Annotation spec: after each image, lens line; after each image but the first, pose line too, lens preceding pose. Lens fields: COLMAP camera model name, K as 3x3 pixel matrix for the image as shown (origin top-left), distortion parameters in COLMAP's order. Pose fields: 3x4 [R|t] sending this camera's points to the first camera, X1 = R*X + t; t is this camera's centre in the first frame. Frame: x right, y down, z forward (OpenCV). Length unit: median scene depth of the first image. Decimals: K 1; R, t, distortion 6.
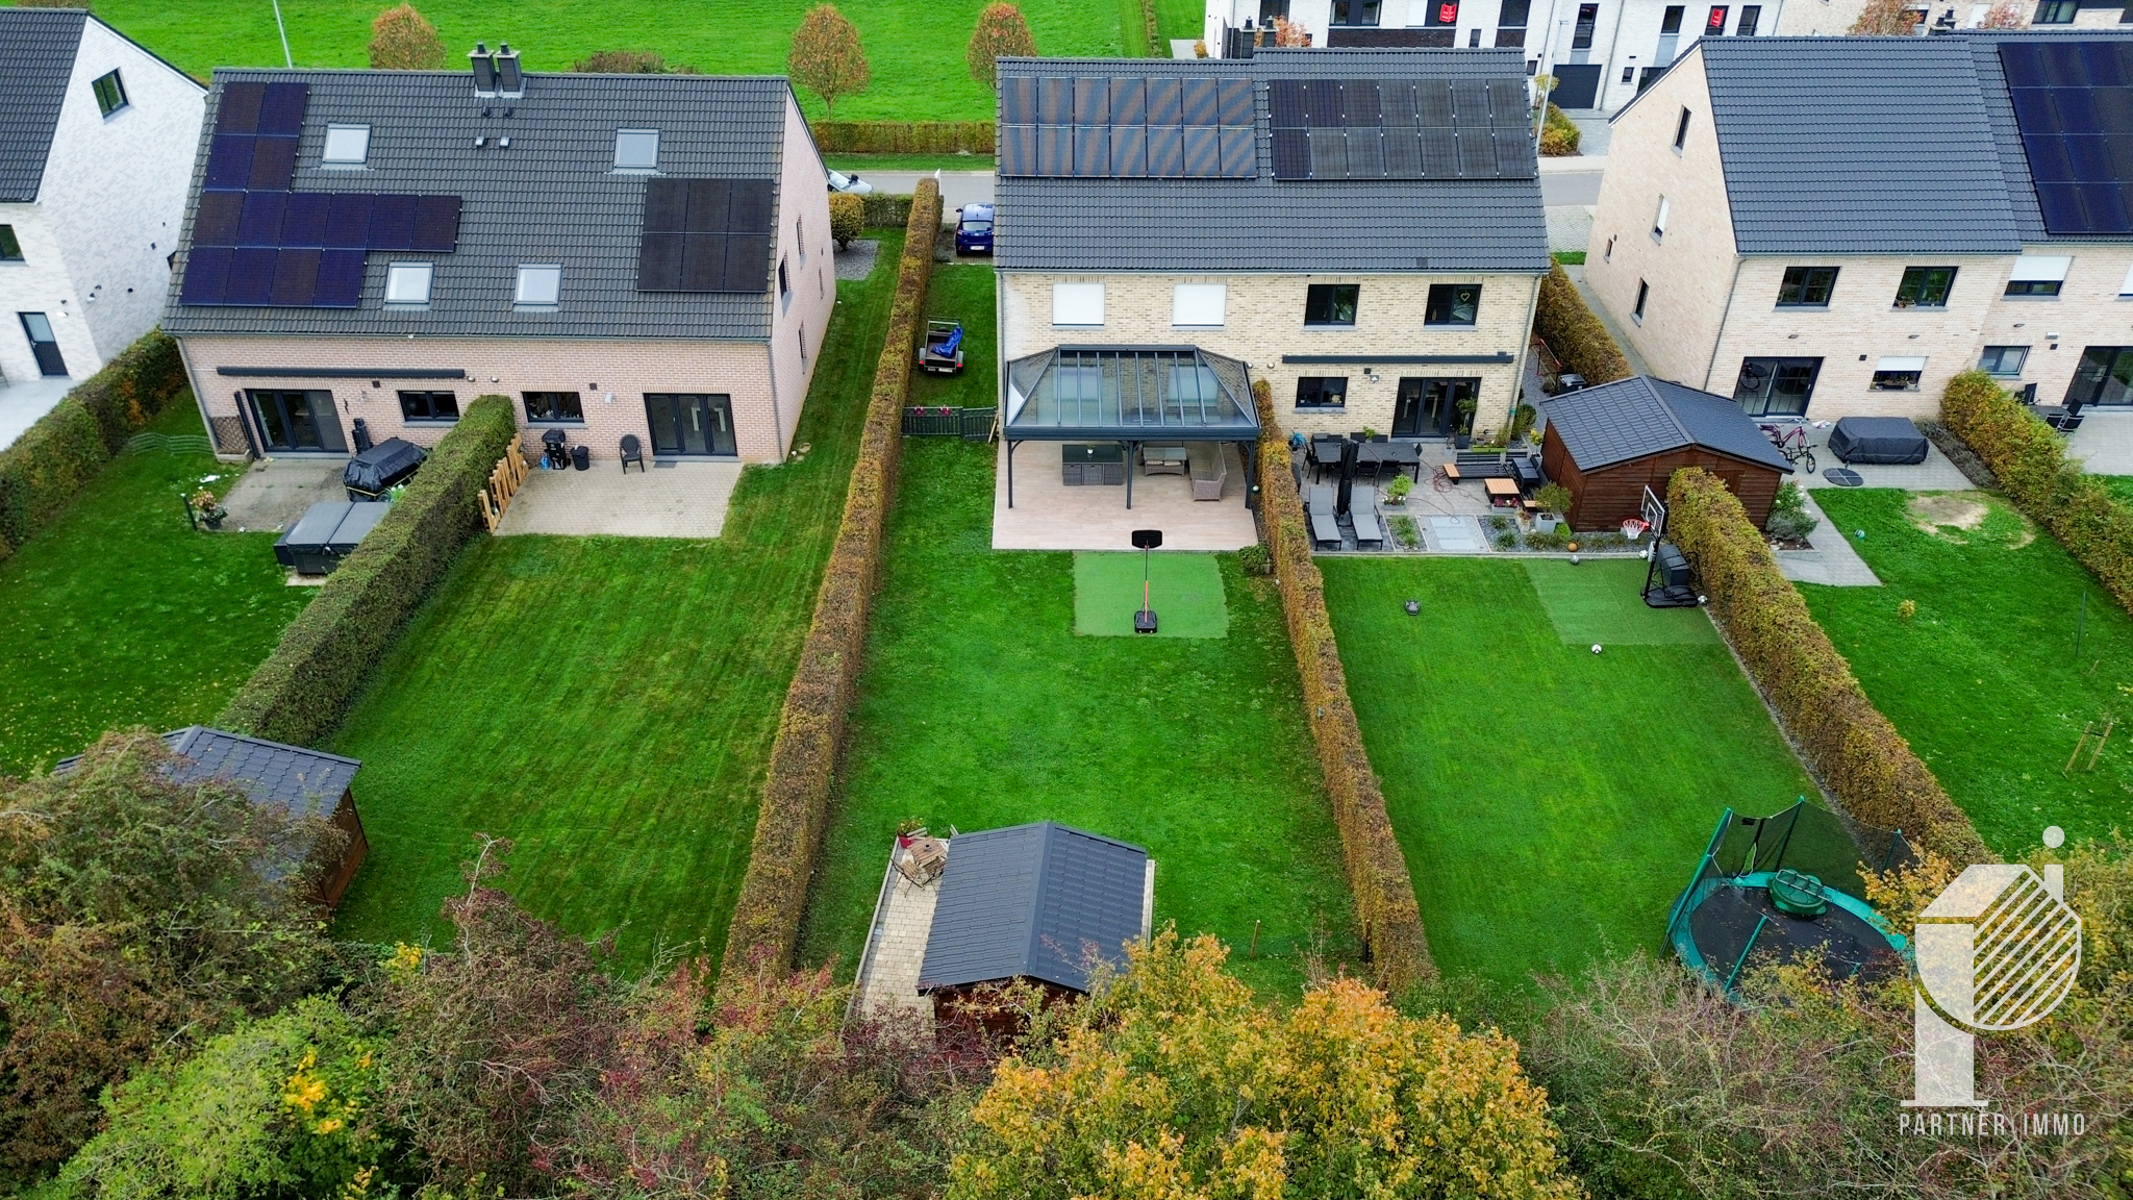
lens RADIAL K [[1489.3, 0, 1067.9], [0, 1489.3, 589.6], [0, 0, 1]] dist [0.049617, -0.005274]
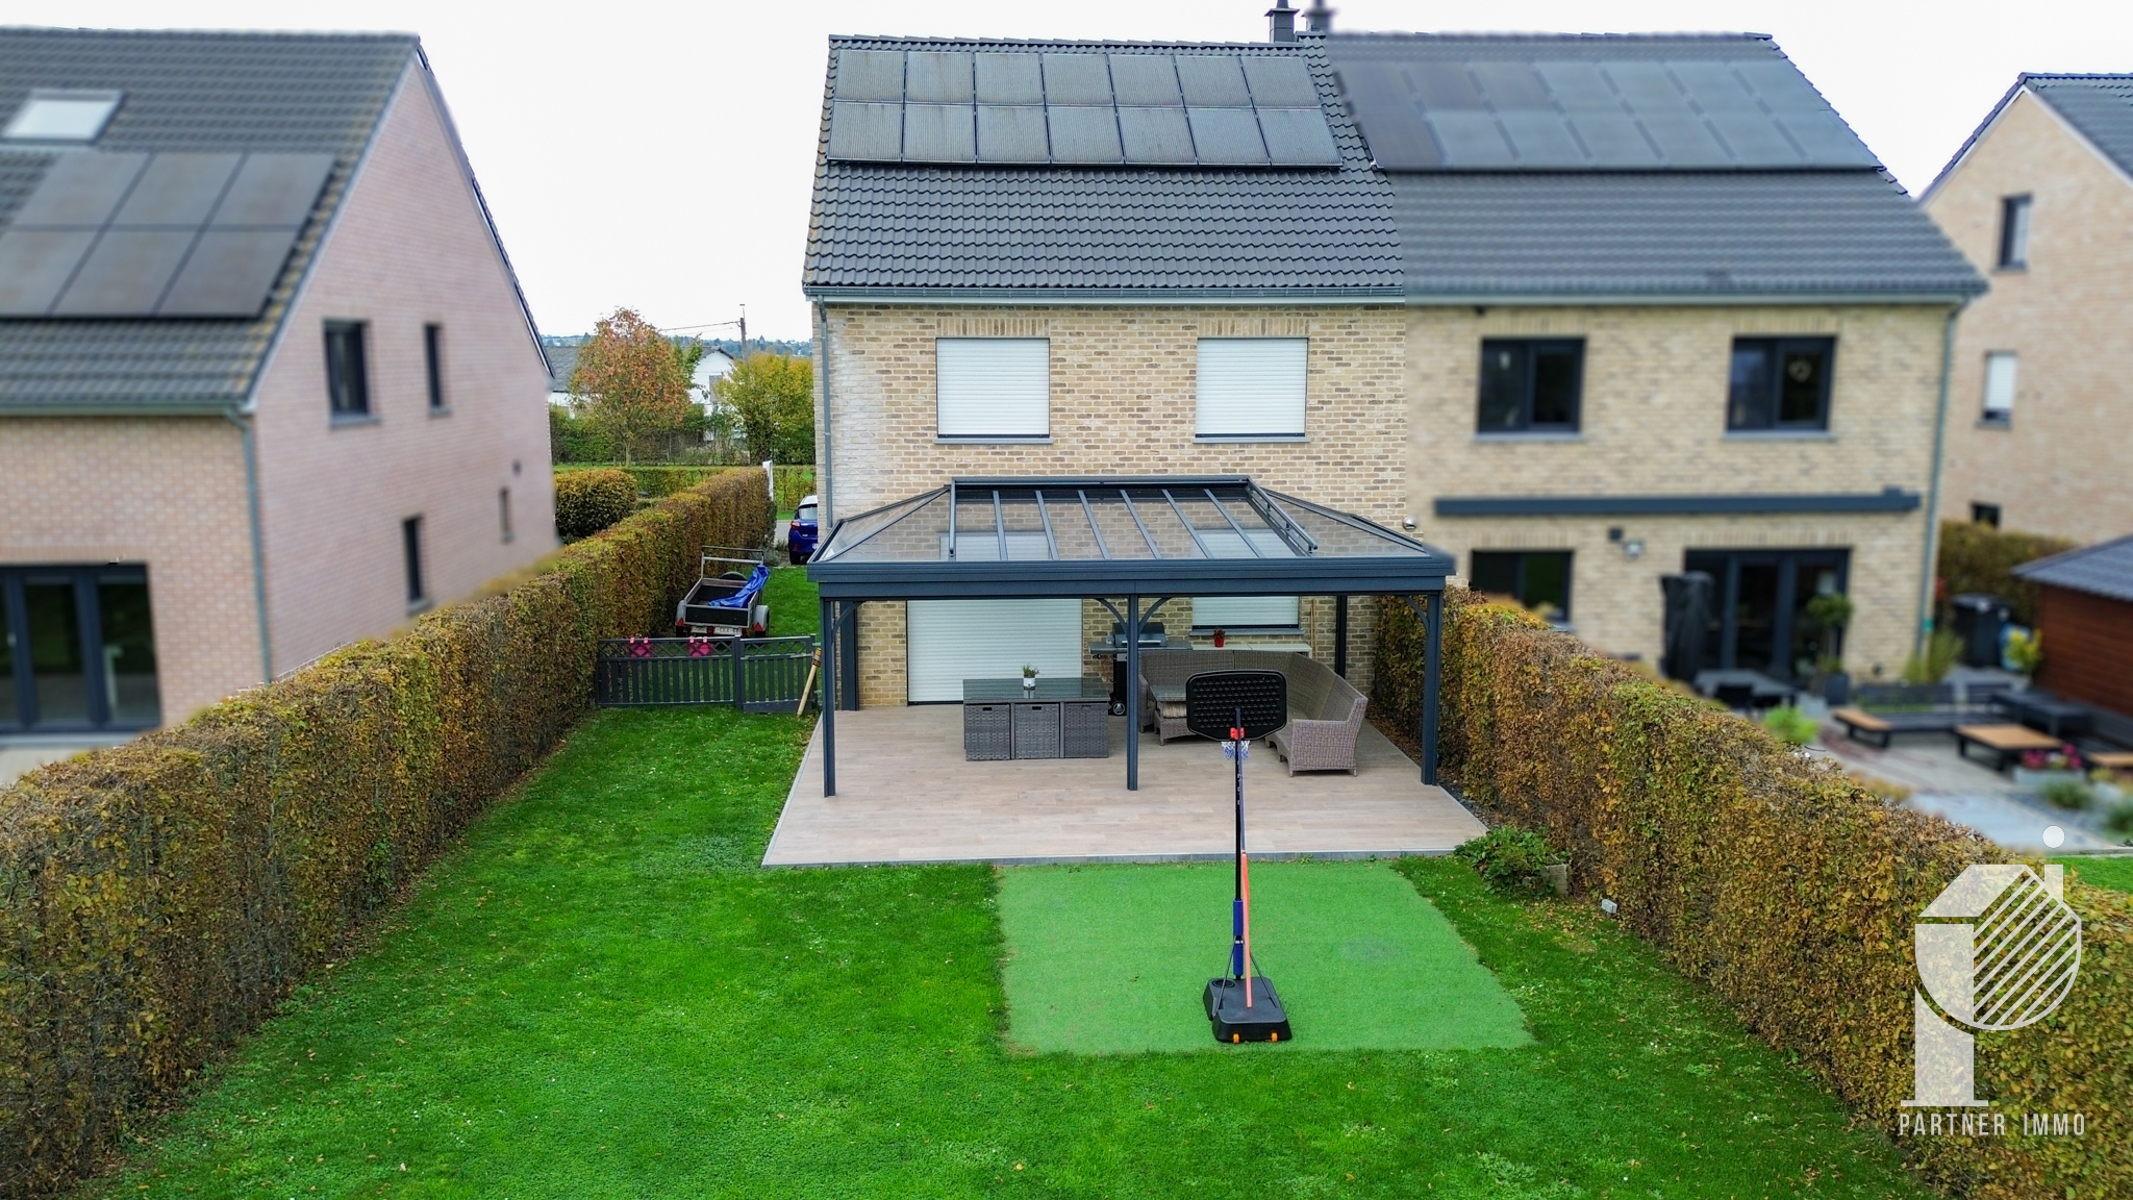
lens RADIAL K [[1489.3, 0, 1067.9], [0, 1489.3, 589.6], [0, 0, 1]] dist [0.049617, -0.005274]
pose [[0.997794, -0.017975, 0.063913, -0.000380], [0.043133, 0.907329, -0.418203, 0.061021], [-0.050473, 0.420037, 0.906102, 0.620861]]
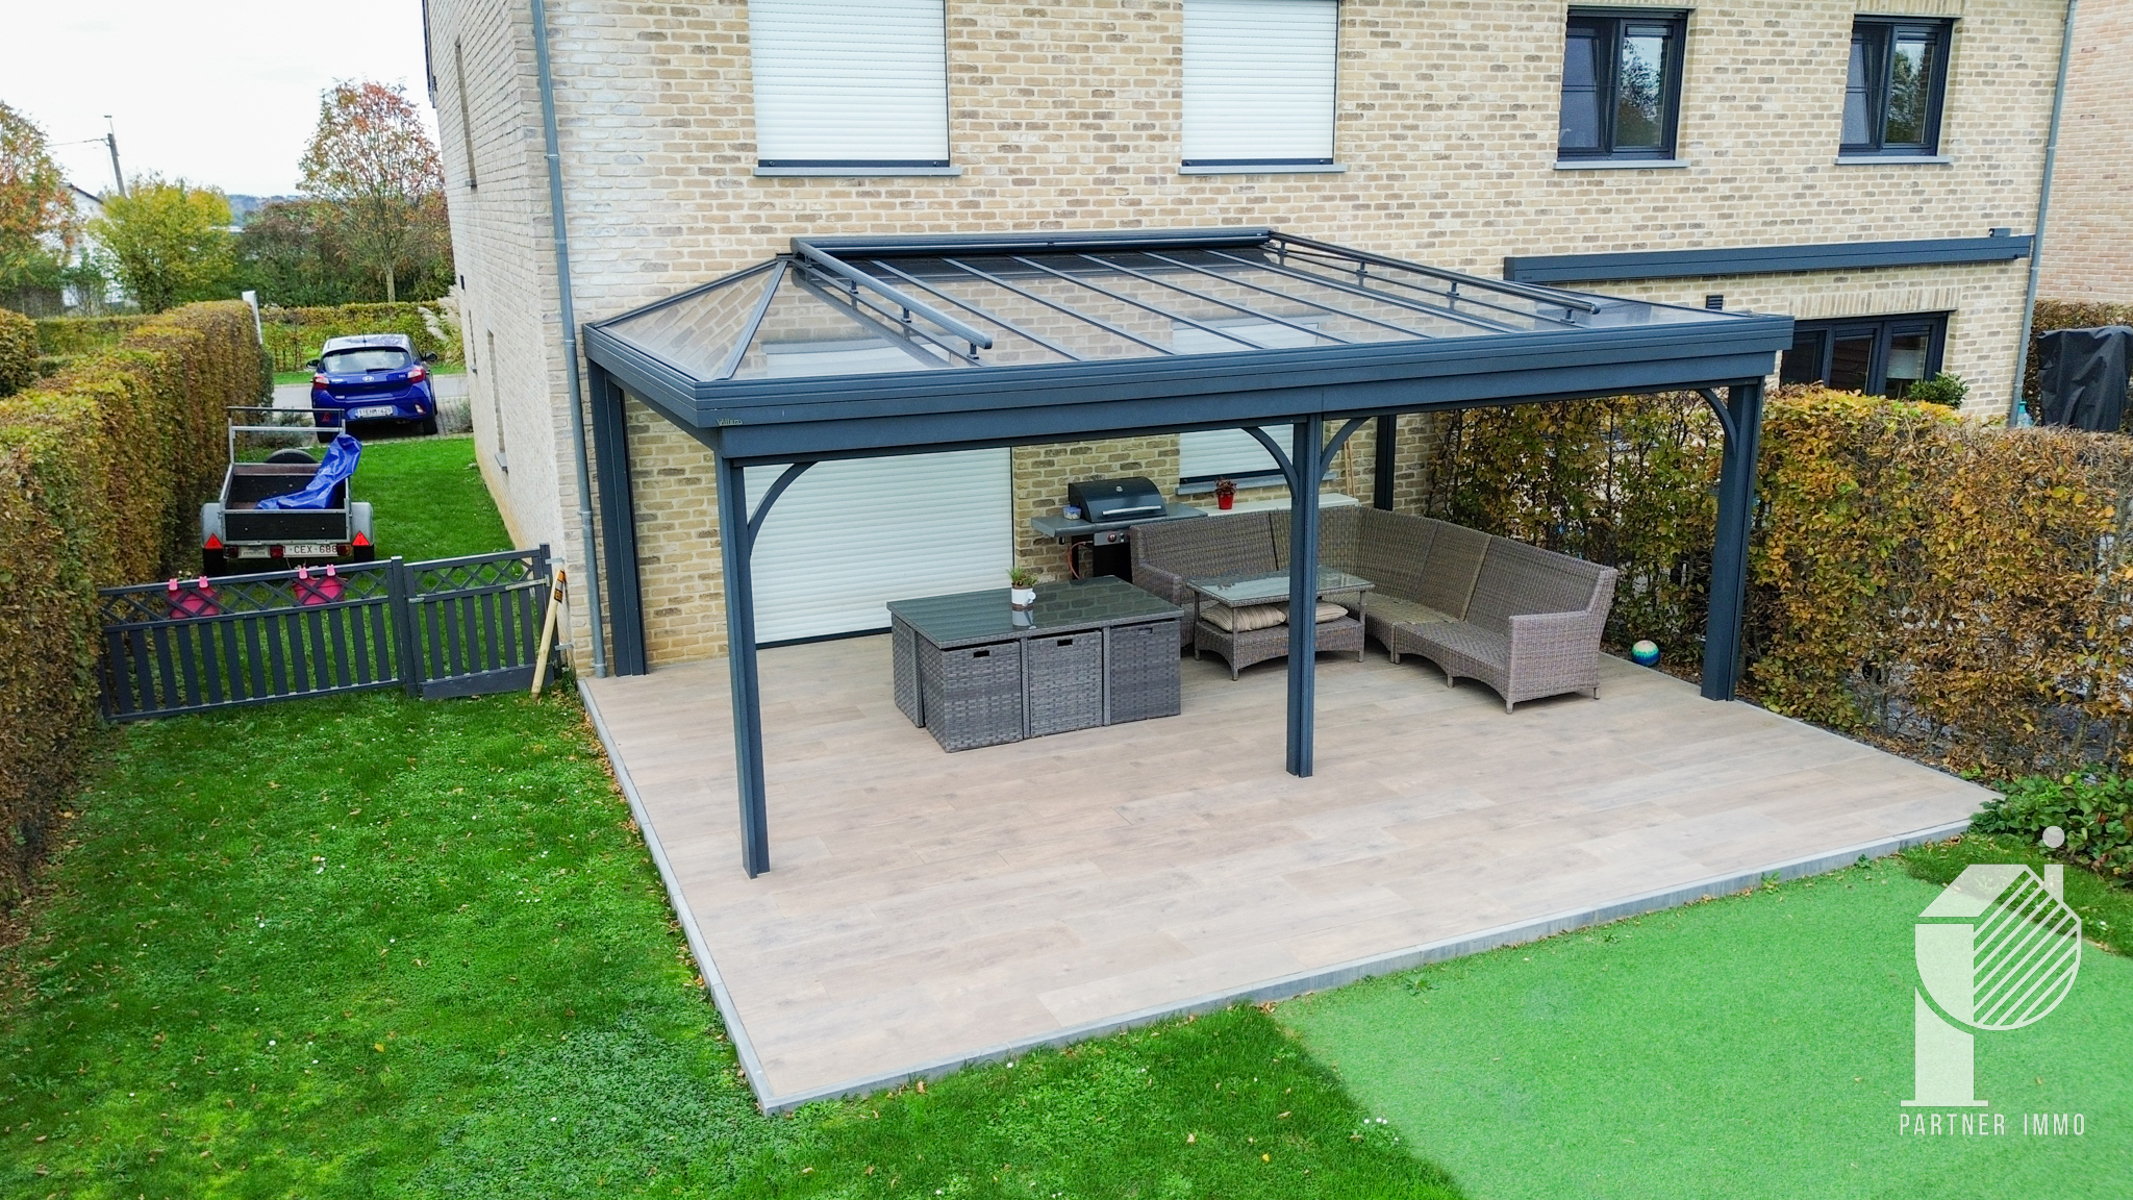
lens RADIAL K [[1549.2, 0, 1066.5], [0, 1549.2, 600.0], [0, 0, 1]] dist [0.028805, -0.006716]
pose [[0.919255, -0.119402, 0.375118, -0.071531], [0.237185, 0.928506, -0.285692, -0.022271], [-0.314187, 0.351596, 0.881854, 0.802500]]
